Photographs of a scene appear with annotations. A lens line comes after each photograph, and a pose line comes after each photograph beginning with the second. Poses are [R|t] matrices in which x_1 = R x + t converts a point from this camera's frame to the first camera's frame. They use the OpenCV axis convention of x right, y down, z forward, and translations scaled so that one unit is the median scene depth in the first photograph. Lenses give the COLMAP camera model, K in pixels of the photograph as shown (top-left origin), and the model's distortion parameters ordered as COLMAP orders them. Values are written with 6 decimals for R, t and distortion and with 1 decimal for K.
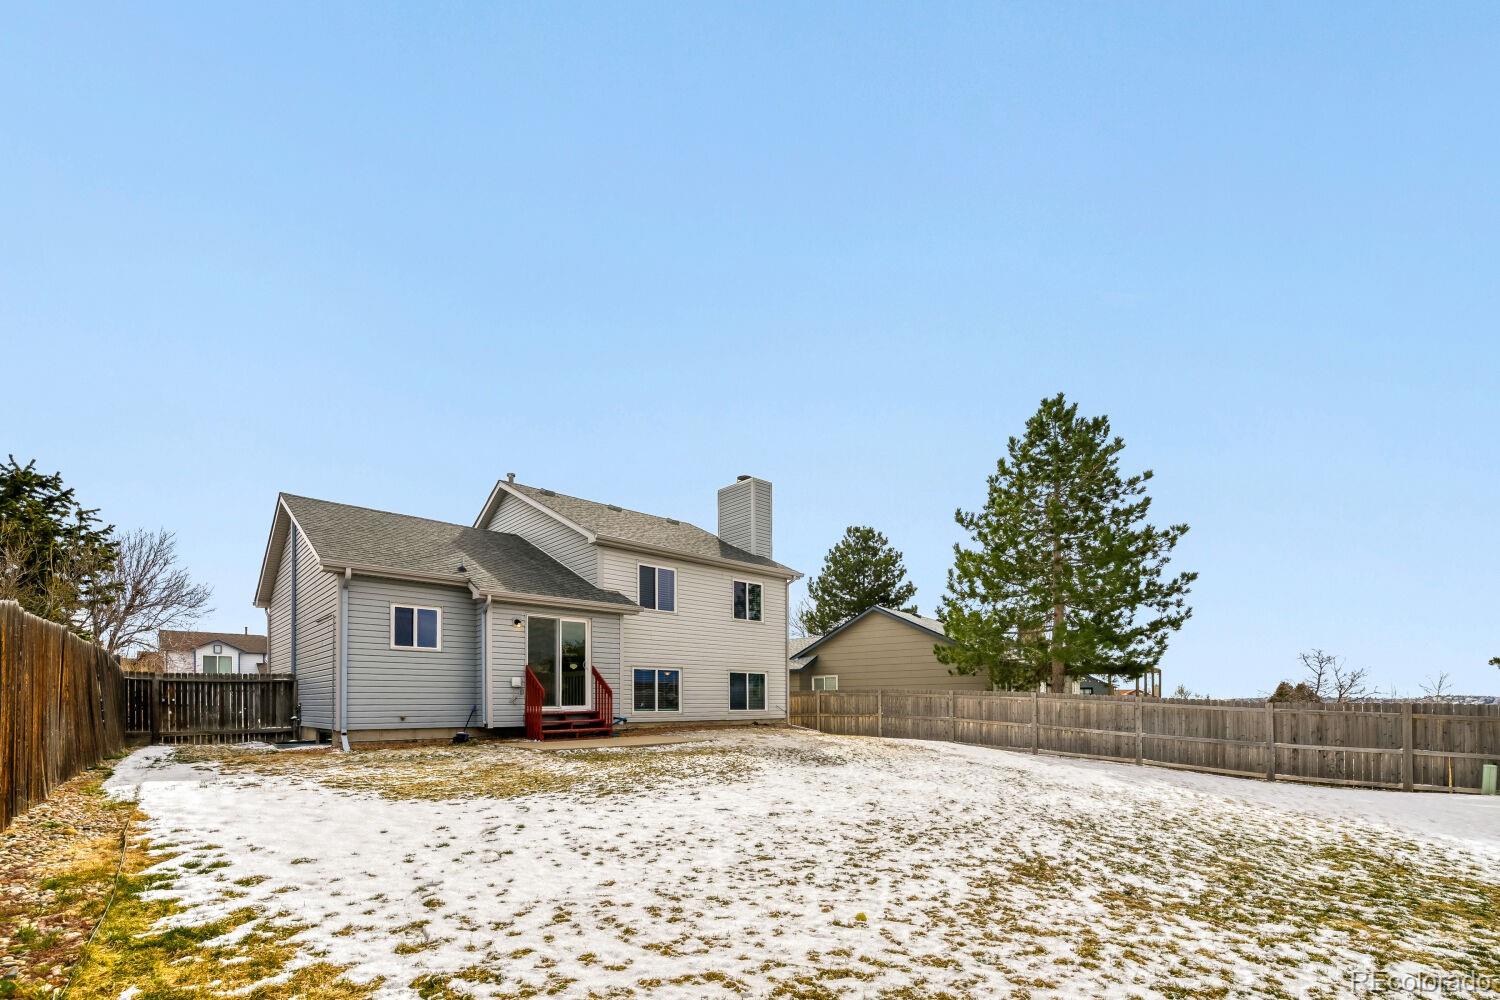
lens RADIAL K [[593.8, 0, 750.0], [0, 593.8, 500.0], [0, 0, 1]] dist [-0.000788, -0.000070]
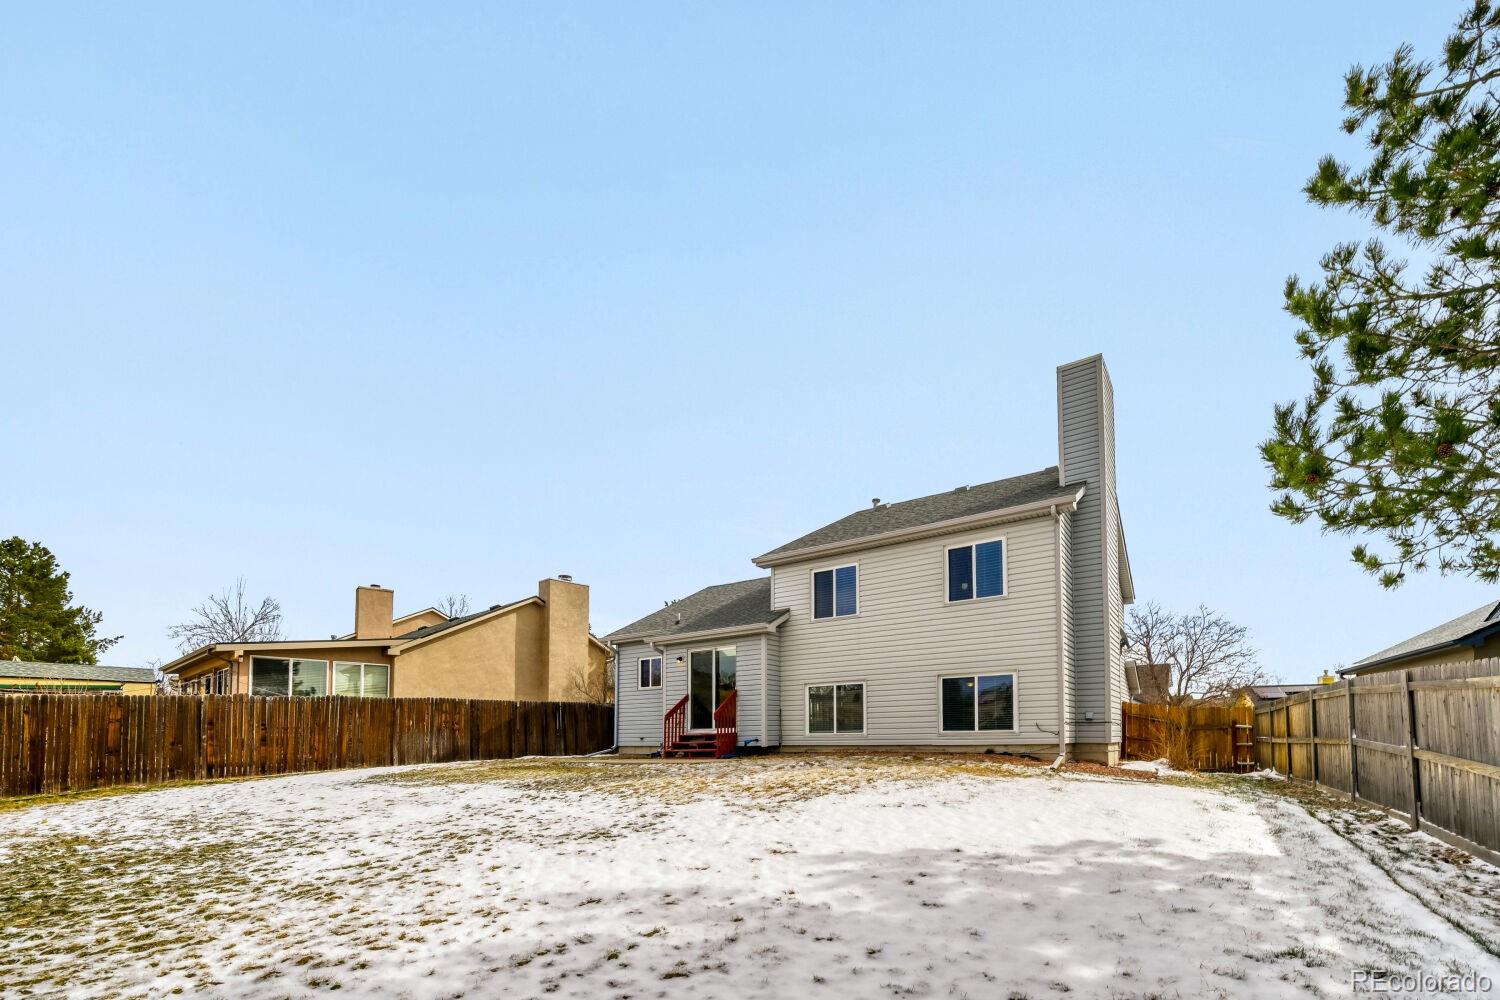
lens RADIAL K [[593.8, 0, 750.0], [0, 593.8, 500.0], [0, 0, 1]] dist [-0.000788, -0.000070]
pose [[0.237242, -0.342589, -0.909037, 0.698214], [0.336957, 0.906678, -0.253761, 0.217281], [0.911140, -0.246104, 0.330540, 0.660497]]
